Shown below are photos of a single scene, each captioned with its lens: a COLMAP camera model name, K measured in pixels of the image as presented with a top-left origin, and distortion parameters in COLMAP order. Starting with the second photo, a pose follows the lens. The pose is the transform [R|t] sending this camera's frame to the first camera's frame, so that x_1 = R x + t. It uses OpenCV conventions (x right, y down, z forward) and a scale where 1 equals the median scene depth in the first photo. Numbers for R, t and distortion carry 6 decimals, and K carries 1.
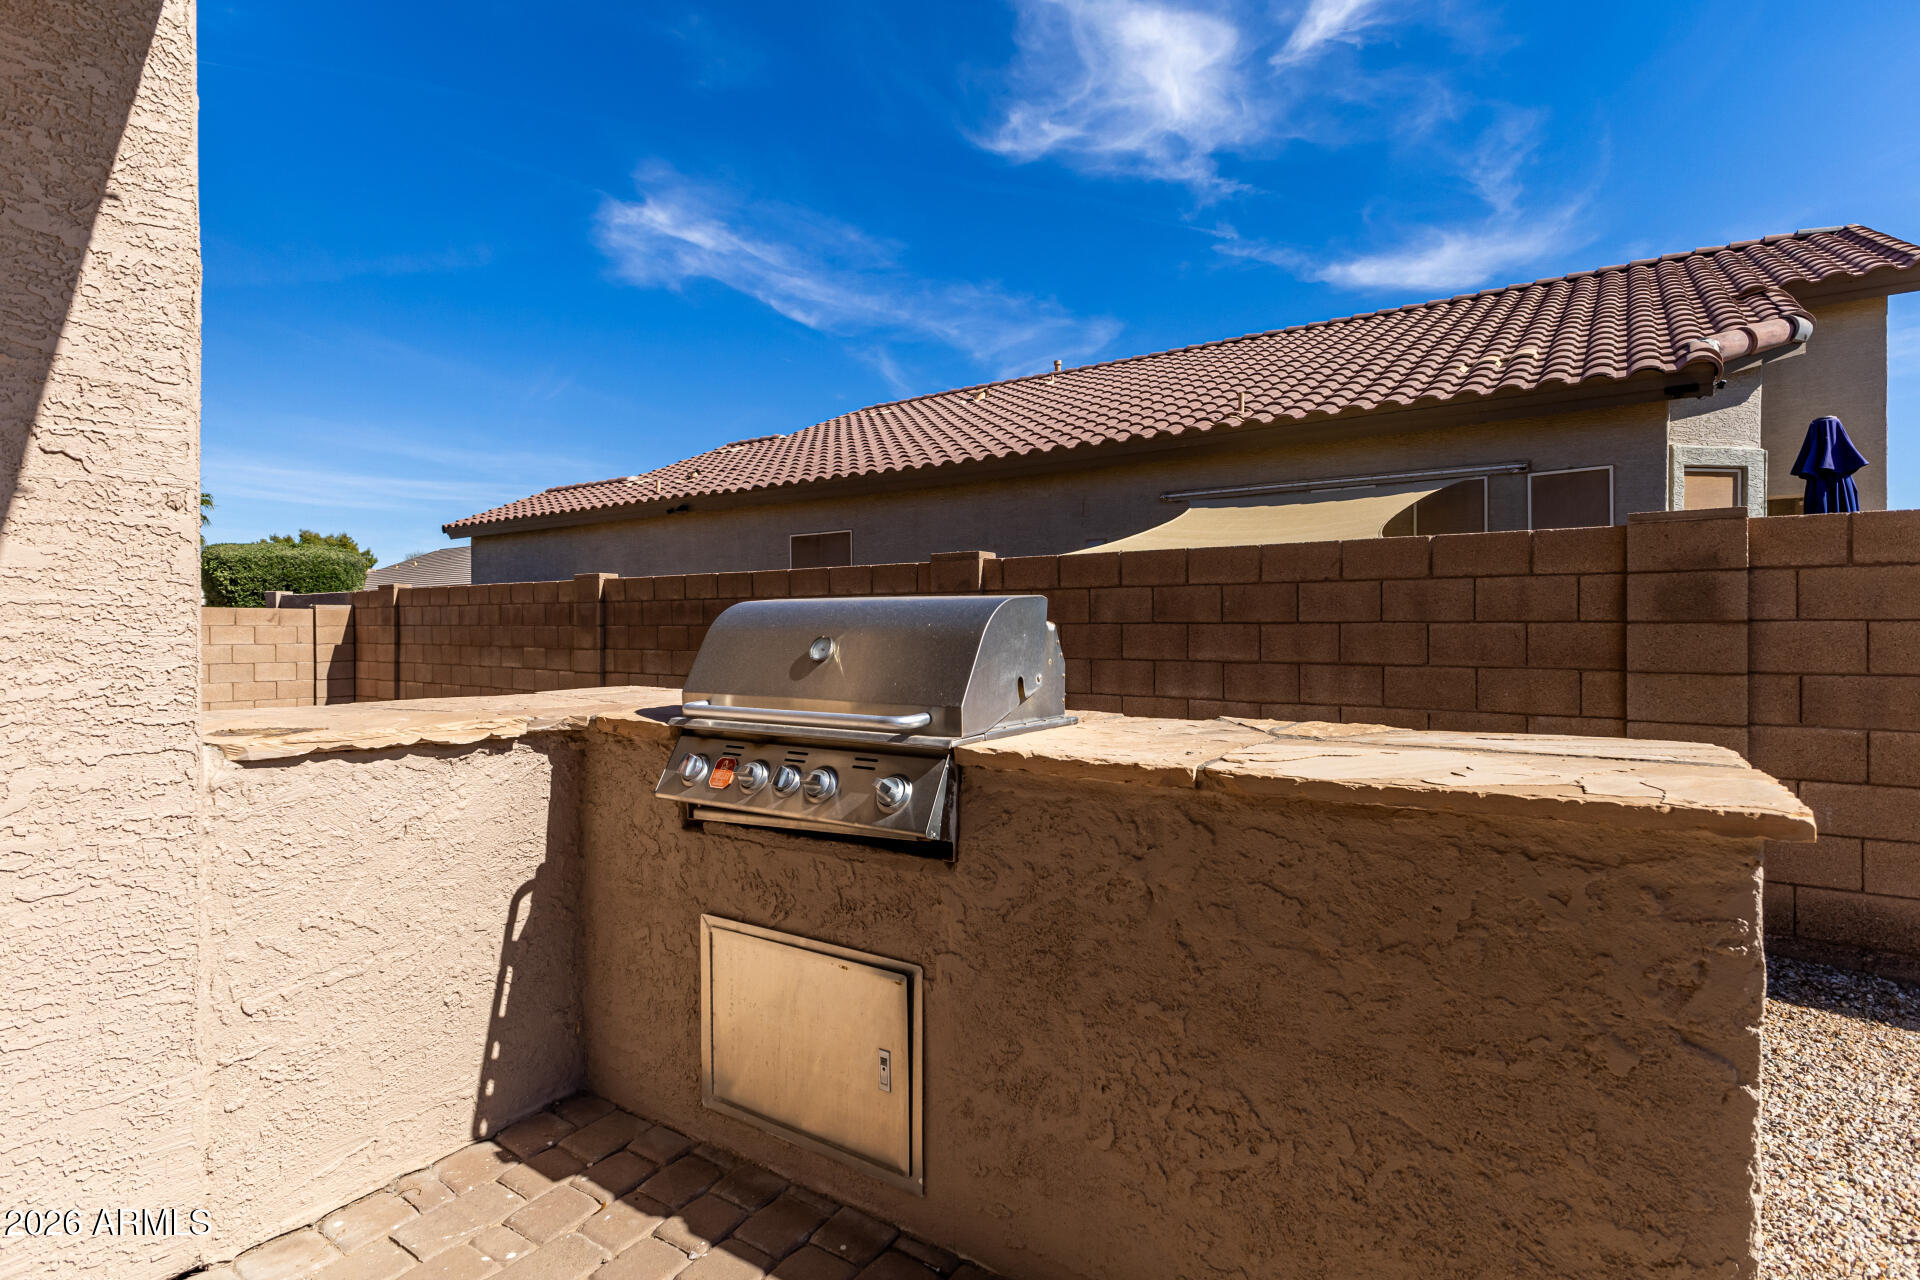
lens RADIAL K [[928.7, 0, 957.2], [0, 928.7, 635.8], [0, 0, 1]] dist [0.011242, 0.000420]
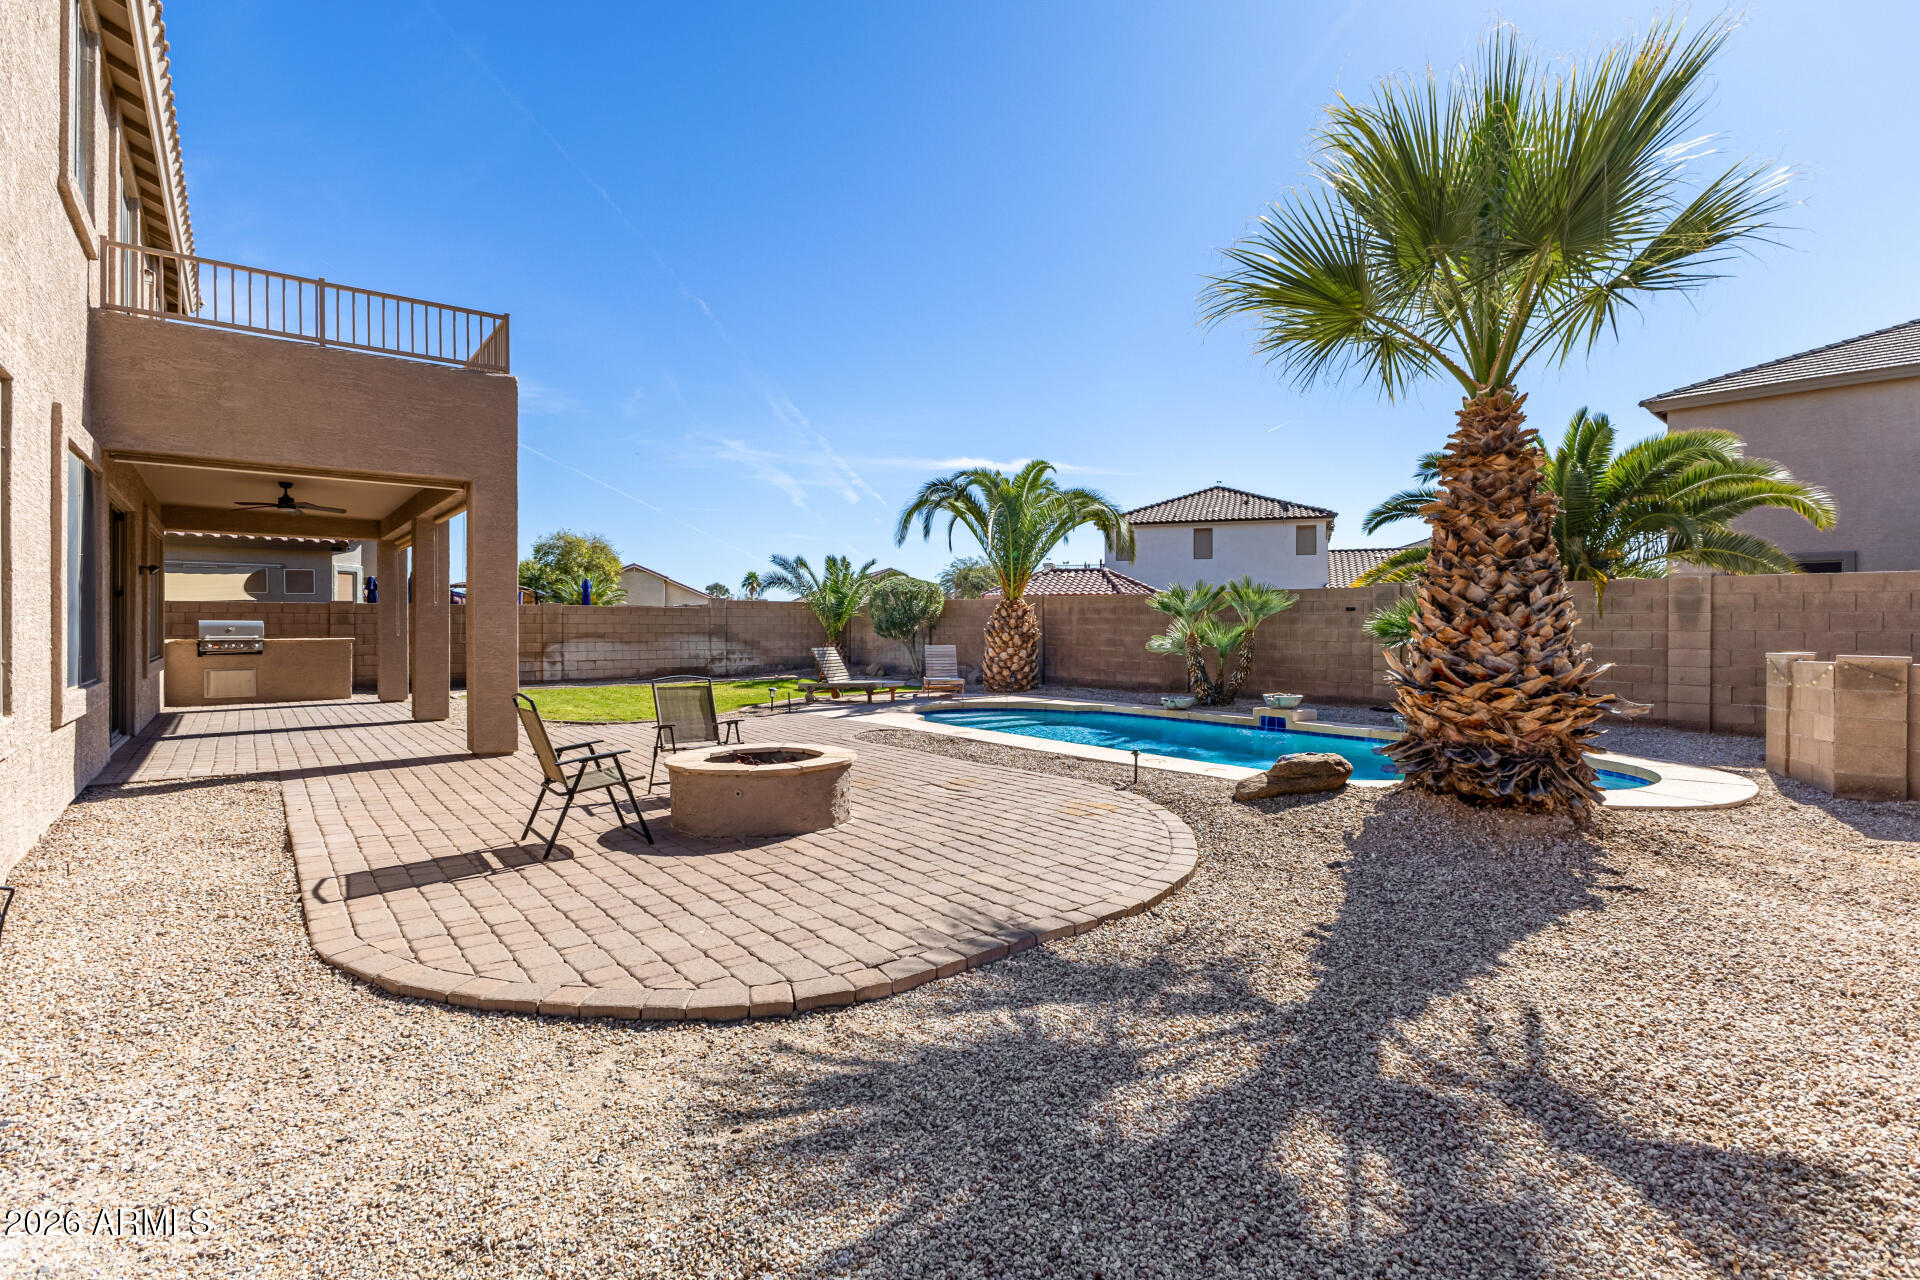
lens RADIAL K [[928.7, 0, 957.4], [0, 928.7, 636.7], [0, 0, 1]] dist [0.011242, 0.000420]
pose [[0.308171, -0.012619, 0.951247, -2.404829], [0.008623, 0.999908, 0.010472, 0.022528], [-0.951292, 0.004975, 0.308251, -2.984142]]
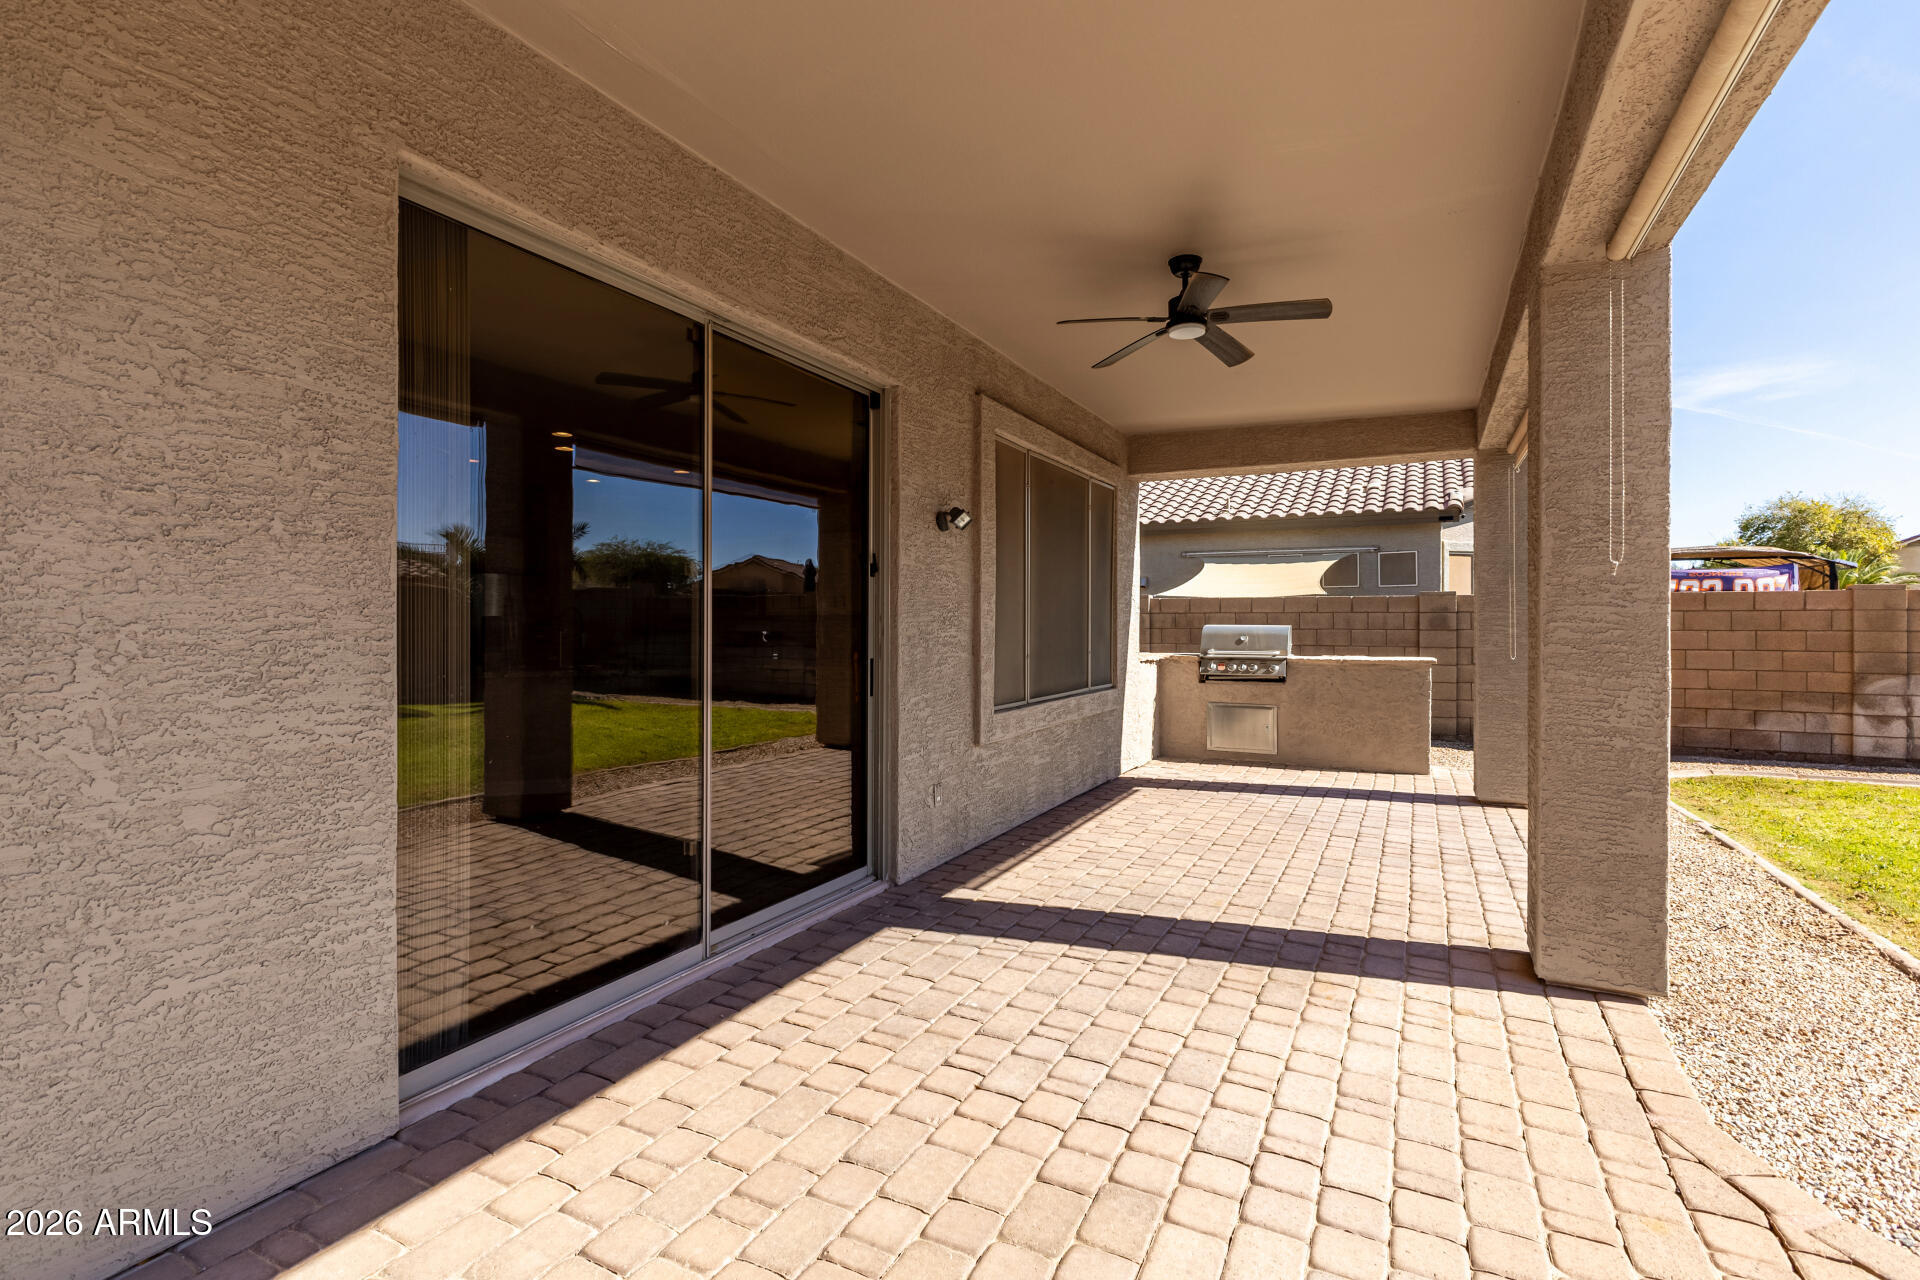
lens RADIAL K [[928.7, 0, 950.3], [0, 928.7, 631.9], [0, 0, 1]] dist [0.011242, 0.000420]
pose [[0.989976, 0.001036, 0.141229, -0.981588], [-0.001123, 0.999999, 0.000536, -0.007376], [-0.141228, -0.000689, 0.989977, -1.436607]]
